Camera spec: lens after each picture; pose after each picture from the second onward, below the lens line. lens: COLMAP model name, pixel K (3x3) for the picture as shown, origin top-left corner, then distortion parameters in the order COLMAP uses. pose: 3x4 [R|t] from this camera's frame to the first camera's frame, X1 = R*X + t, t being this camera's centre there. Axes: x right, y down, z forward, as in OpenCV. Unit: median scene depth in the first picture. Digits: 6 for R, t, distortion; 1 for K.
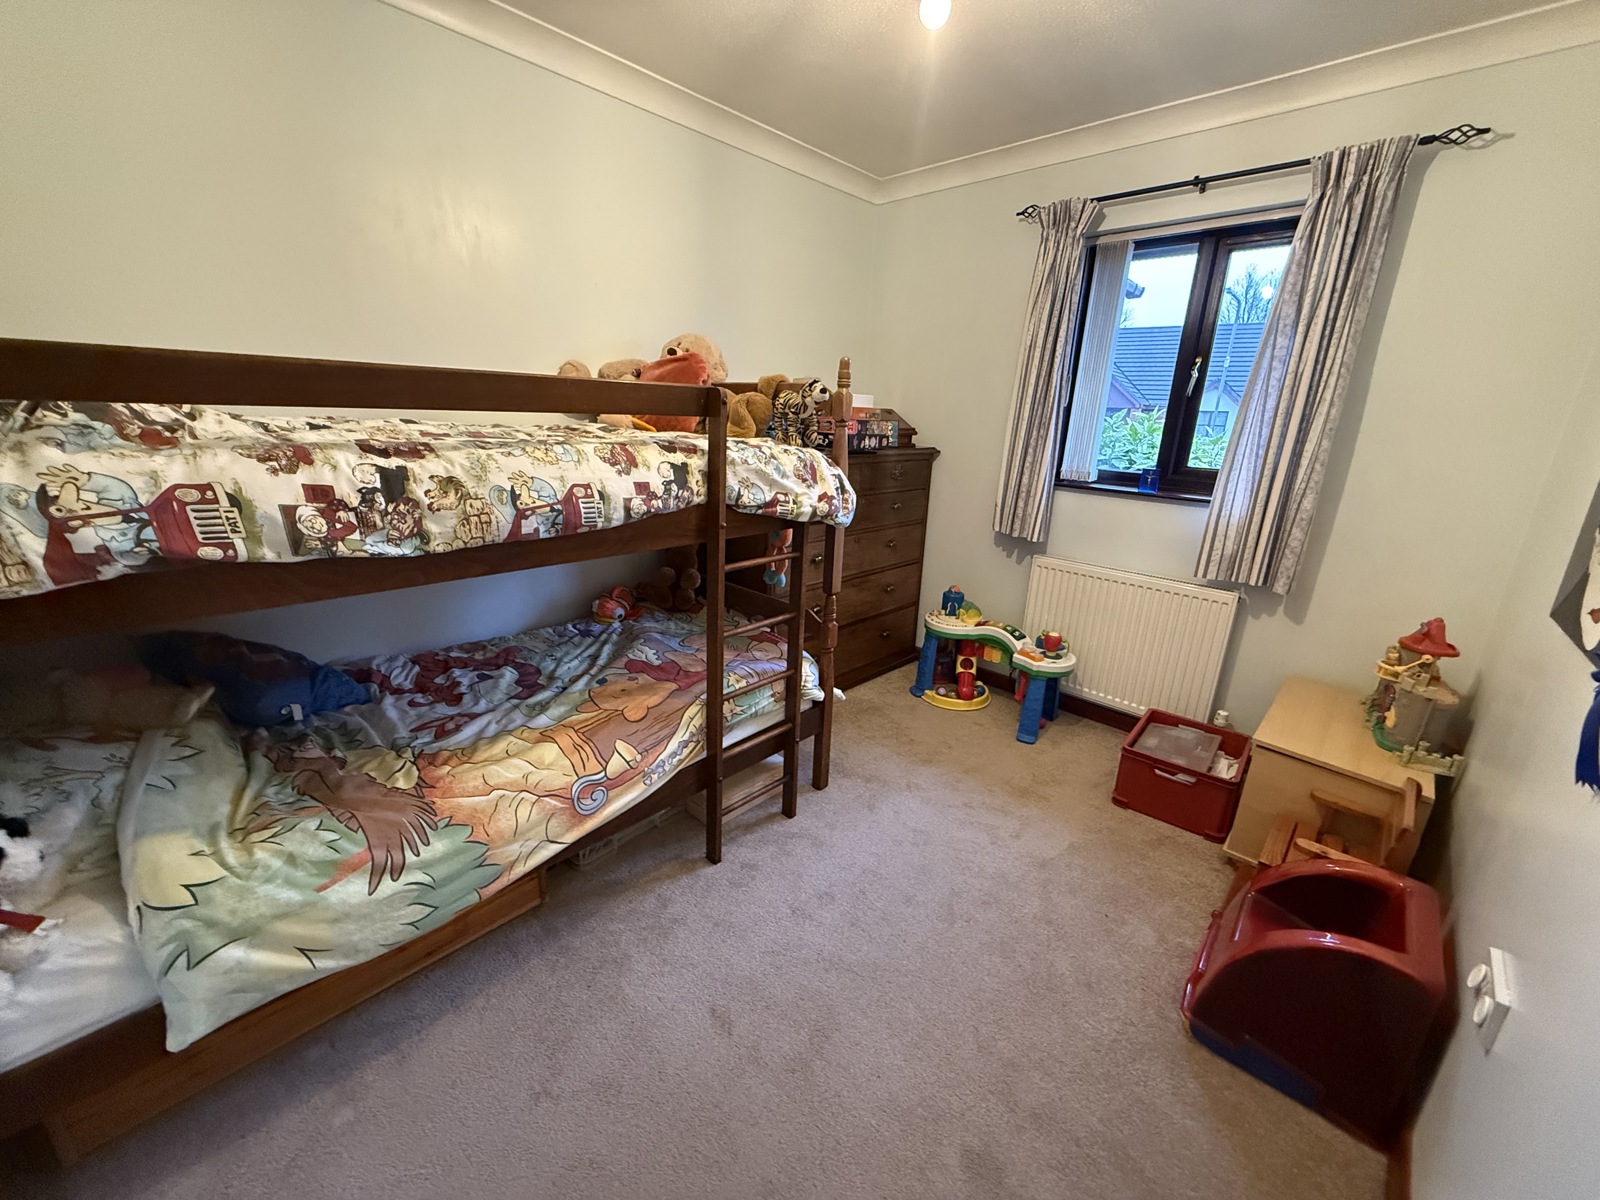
lens RADIAL K [[635.4, 0, 798.5], [0, 635.4, 598.6], [0, 0, 1]] dist [-0.000686, 0.000040]
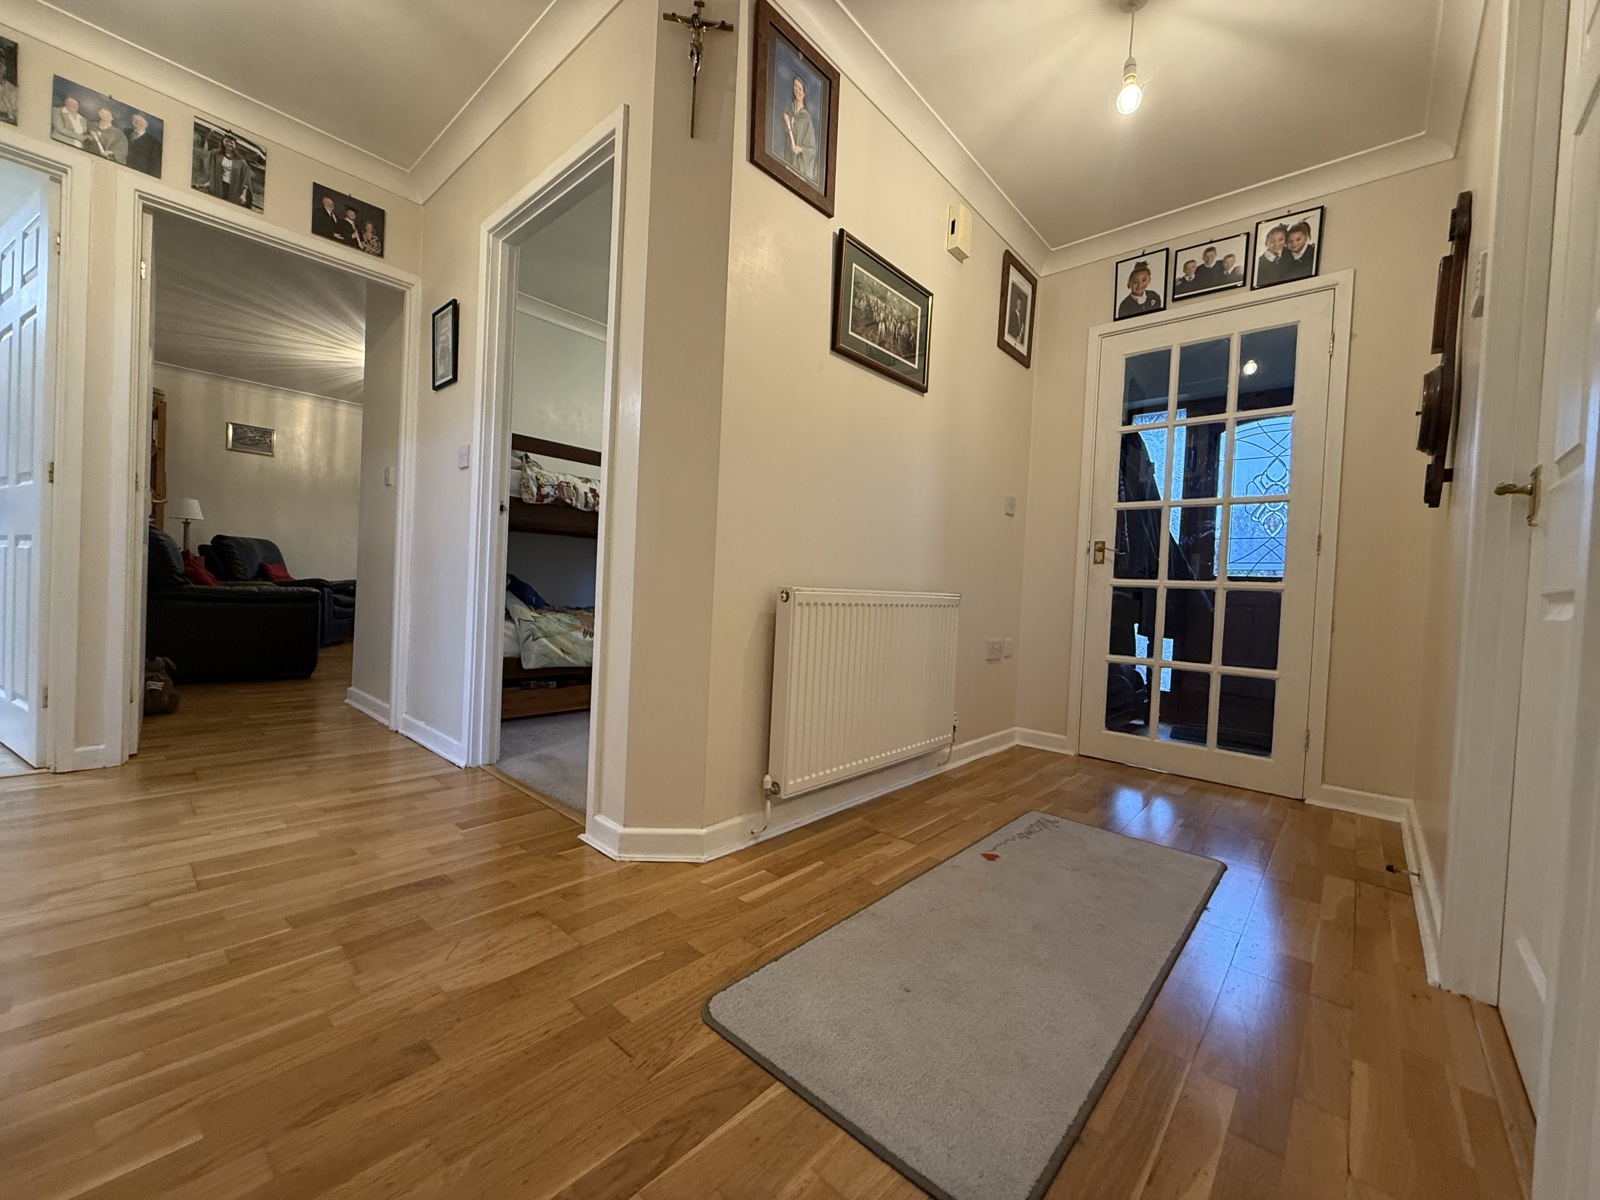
lens RADIAL K [[635.4, 0, 800.3], [0, 635.4, 600.2], [0, 0, 1]] dist [-0.000686, 0.000040]
pose [[0.999432, 0.010301, 0.032077, 0.171317], [-0.001545, 0.965127, -0.261777, 1.208925], [-0.033655, 0.261579, 0.964595, -1.963559]]
